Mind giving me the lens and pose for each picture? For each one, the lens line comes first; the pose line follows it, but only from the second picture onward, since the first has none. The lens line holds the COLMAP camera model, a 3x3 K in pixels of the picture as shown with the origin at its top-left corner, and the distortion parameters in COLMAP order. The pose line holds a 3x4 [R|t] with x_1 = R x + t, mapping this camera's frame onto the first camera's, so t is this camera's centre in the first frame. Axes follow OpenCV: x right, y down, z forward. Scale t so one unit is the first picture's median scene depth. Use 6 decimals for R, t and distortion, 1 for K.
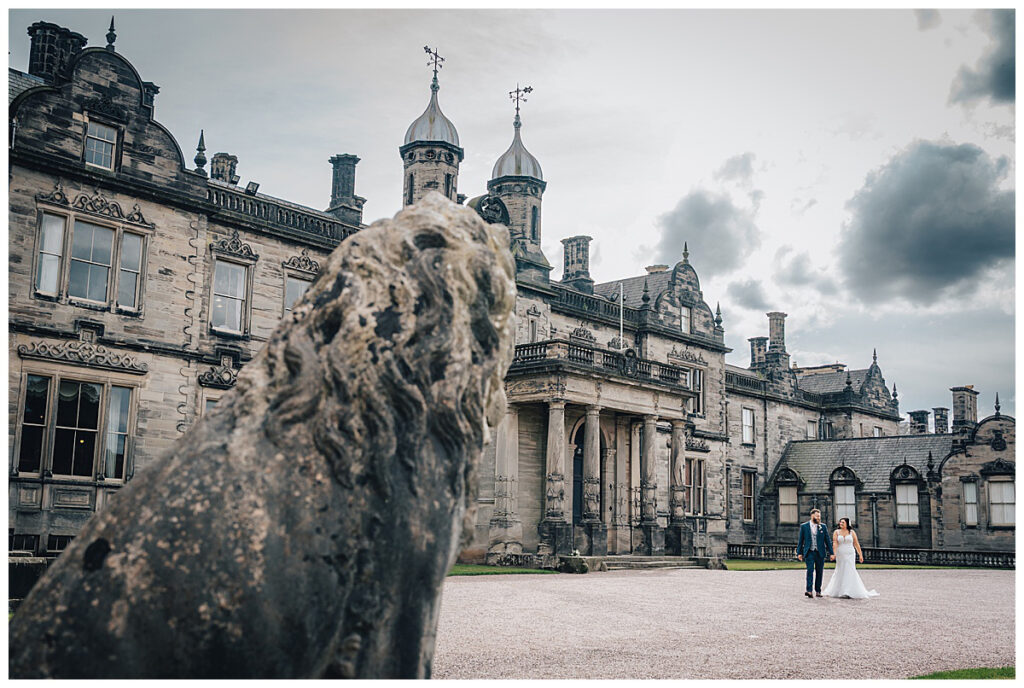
lens RADIAL K [[1028.2, 0, 436.9], [0, 1028.2, 373.9], [0, 0, 1]] dist [-0.010478, 0.000000]
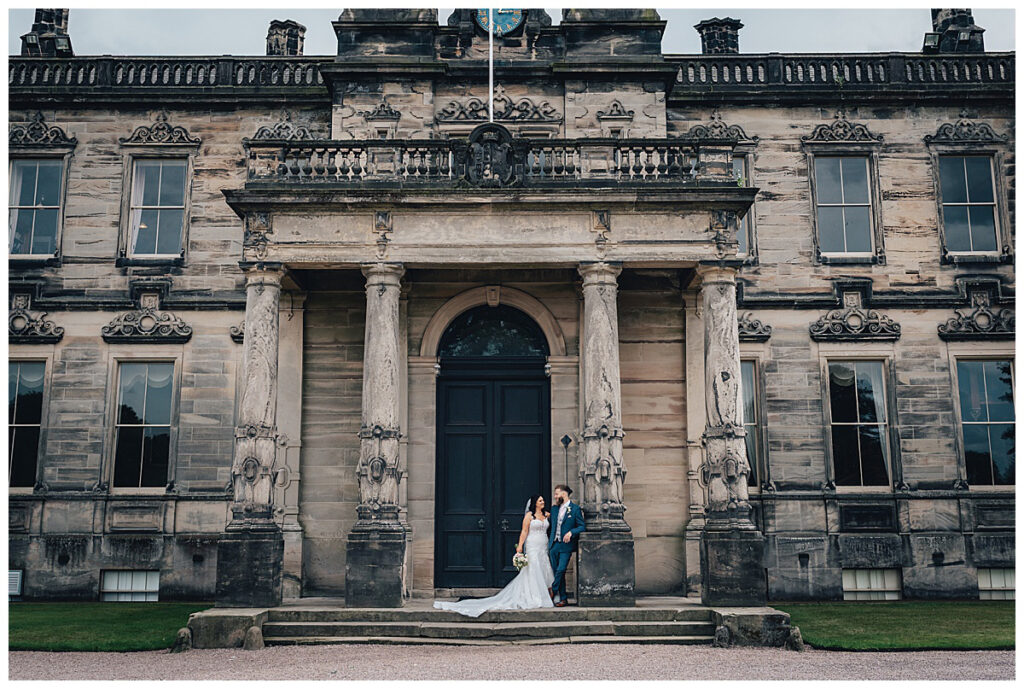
lens RADIAL K [[1162.0, 0, 513.1], [0, 1162.0, 265.6], [0, 0, 1]] dist [-0.027344, 0.000000]
pose [[0.714501, -0.185935, -0.674475, 0.523513], [0.127170, 0.982495, -0.136131, 0.105241], [0.687980, 0.011493, 0.725638, 0.646488]]
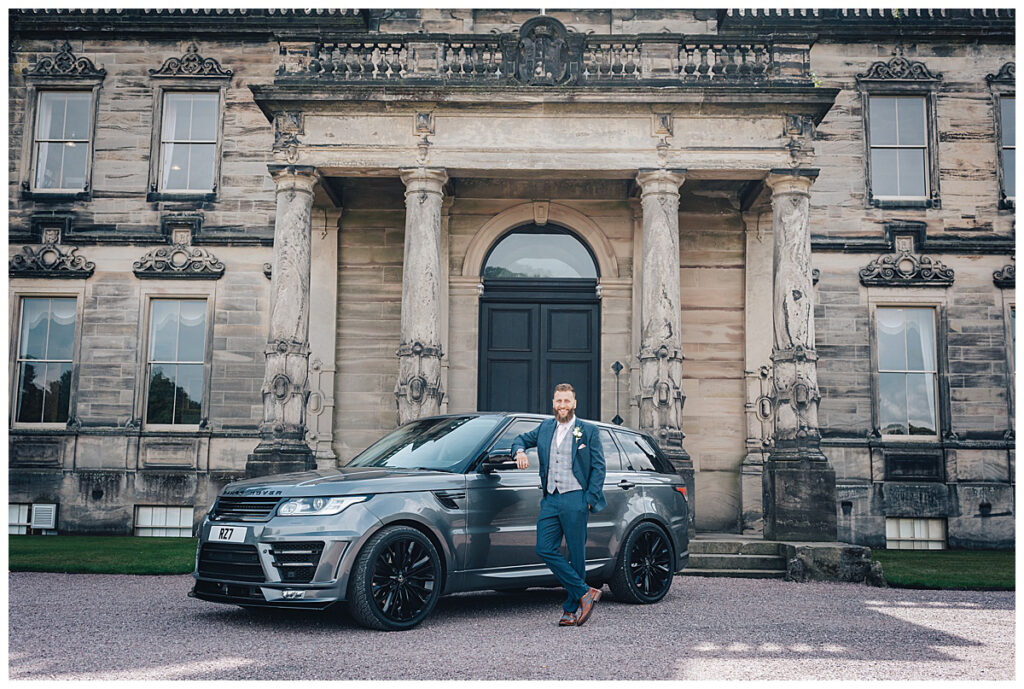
lens RADIAL K [[1069.3, 0, 505.5], [0, 1069.3, 350.1], [0, 0, 1]] dist [-0.017573, 0.000000]
pose [[0.700149, -0.117831, -0.704207, 0.458781], [0.111222, 0.992248, -0.055446, 0.126979], [0.705281, -0.039502, 0.707827, 0.691092]]
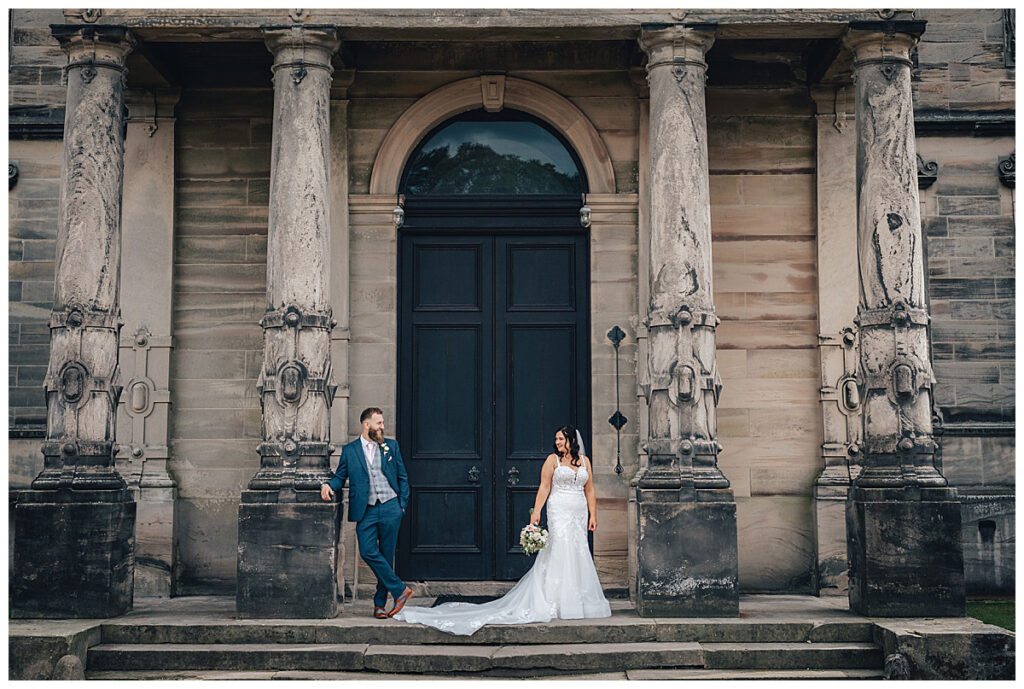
lens RADIAL K [[1579.4, 0, 523.2], [0, 1579.4, 224.1], [0, 0, 1]] dist [-0.012739, 0.000000]
pose [[0.712064, -0.143978, -0.687193, 0.449535], [0.127965, 0.988968, -0.074607, 0.113410], [0.690354, -0.034812, 0.722633, 0.722491]]
